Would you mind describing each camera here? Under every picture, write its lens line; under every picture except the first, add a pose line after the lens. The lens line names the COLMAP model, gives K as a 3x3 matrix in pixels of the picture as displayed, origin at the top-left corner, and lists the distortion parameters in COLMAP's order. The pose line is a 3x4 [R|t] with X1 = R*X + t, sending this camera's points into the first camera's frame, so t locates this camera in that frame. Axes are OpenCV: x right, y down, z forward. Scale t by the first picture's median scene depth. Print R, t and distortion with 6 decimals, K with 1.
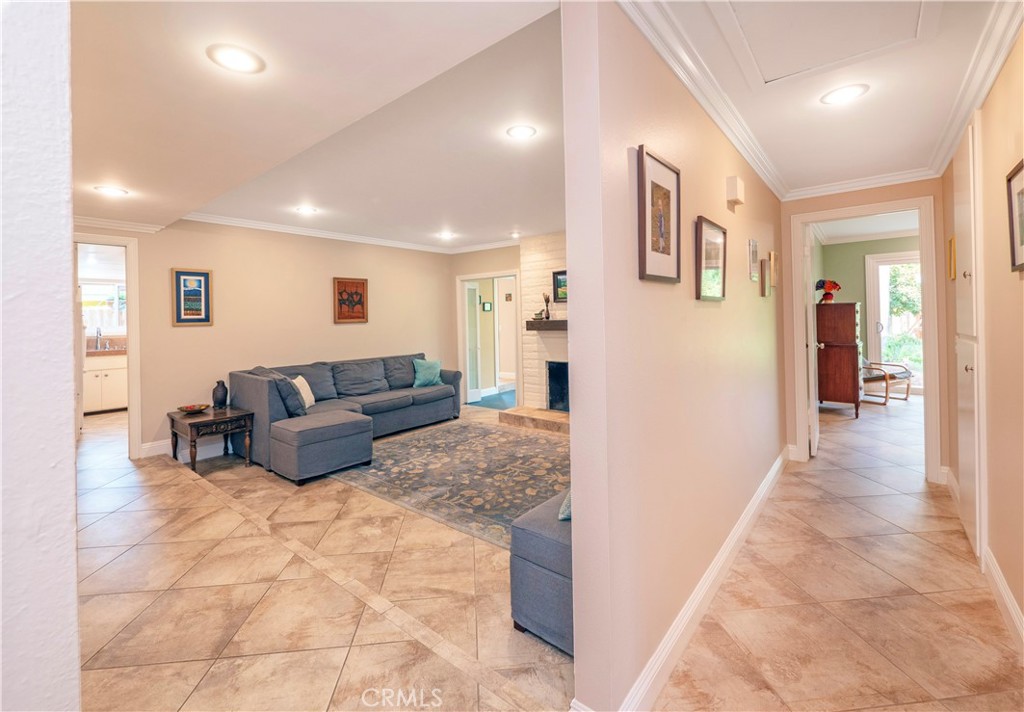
lens RADIAL K [[427.2, 0, 535.4], [0, 427.2, 316.3], [0, 0, 1]] dist [-0.000592, -0.000156]
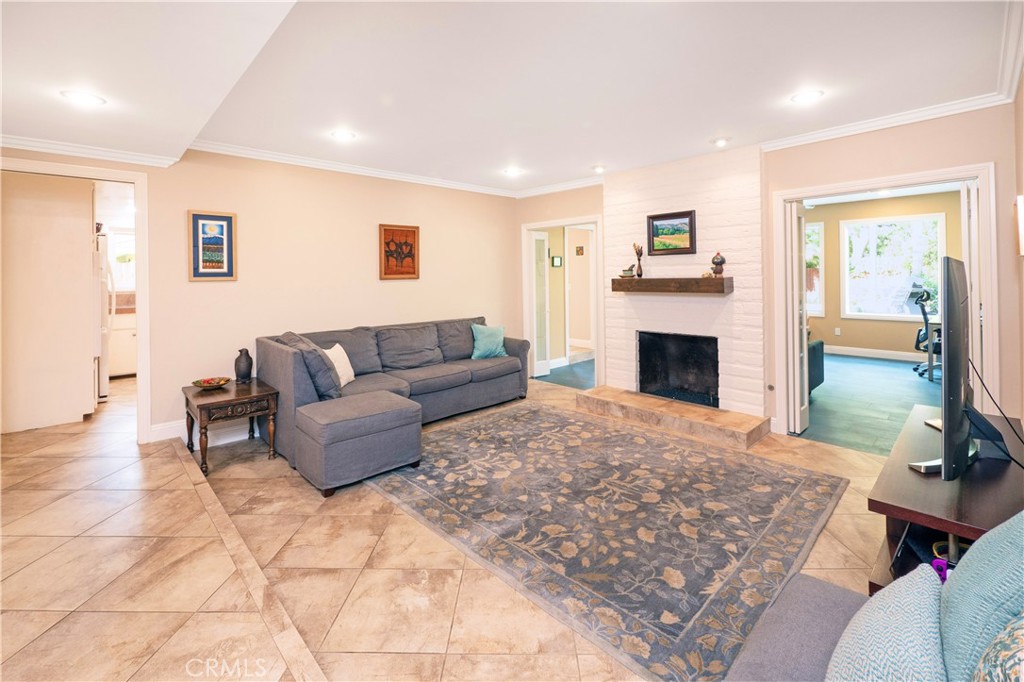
lens RADIAL K [[447.5, 0, 528.2], [0, 447.5, 278.3], [0, 0, 1]] dist [-0.002408, -0.000271]
pose [[0.989478, 0.009740, -0.144354, -0.078990], [-0.008211, 0.999904, 0.011184, 0.002090], [0.144449, -0.009881, 0.989463, 0.236348]]
